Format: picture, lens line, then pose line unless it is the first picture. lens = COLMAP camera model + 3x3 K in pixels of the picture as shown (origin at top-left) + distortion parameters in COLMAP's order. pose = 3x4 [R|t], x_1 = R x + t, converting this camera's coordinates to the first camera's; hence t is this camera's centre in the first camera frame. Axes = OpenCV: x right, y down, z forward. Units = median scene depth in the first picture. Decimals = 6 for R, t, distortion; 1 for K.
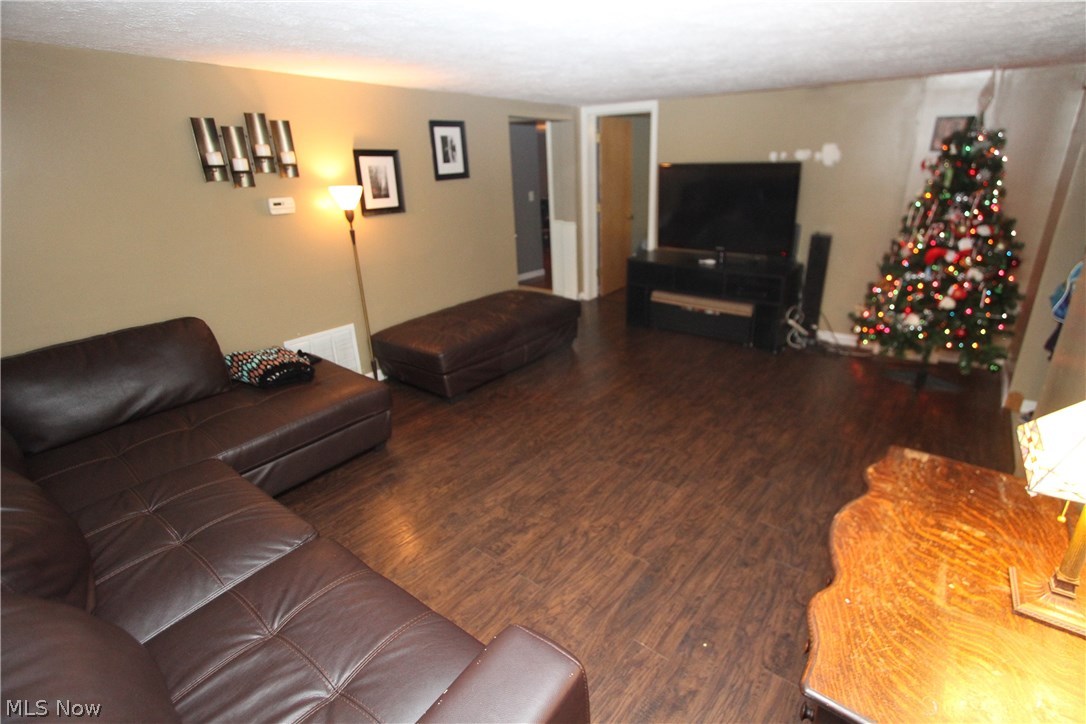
lens RADIAL K [[533.4, 0, 547.0], [0, 533.4, 359.5], [0, 0, 1]] dist [-0.004947, 0.000152]
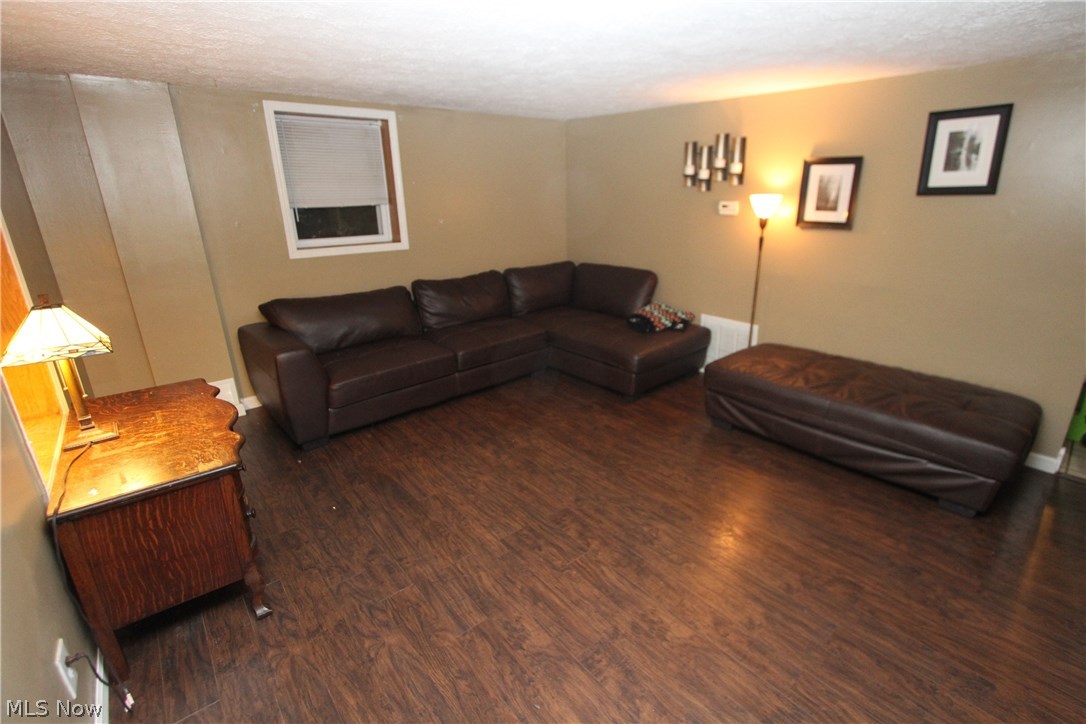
lens RADIAL K [[502.5, 0, 577.3], [0, 502.5, 356.6], [0, 0, 1]] dist [-0.012397, -0.000345]
pose [[-0.184354, 0.331468, -0.925280, 0.729551], [-0.332689, 0.864798, 0.376087, -0.308474], [0.924841, 0.377164, -0.049154, 0.858124]]
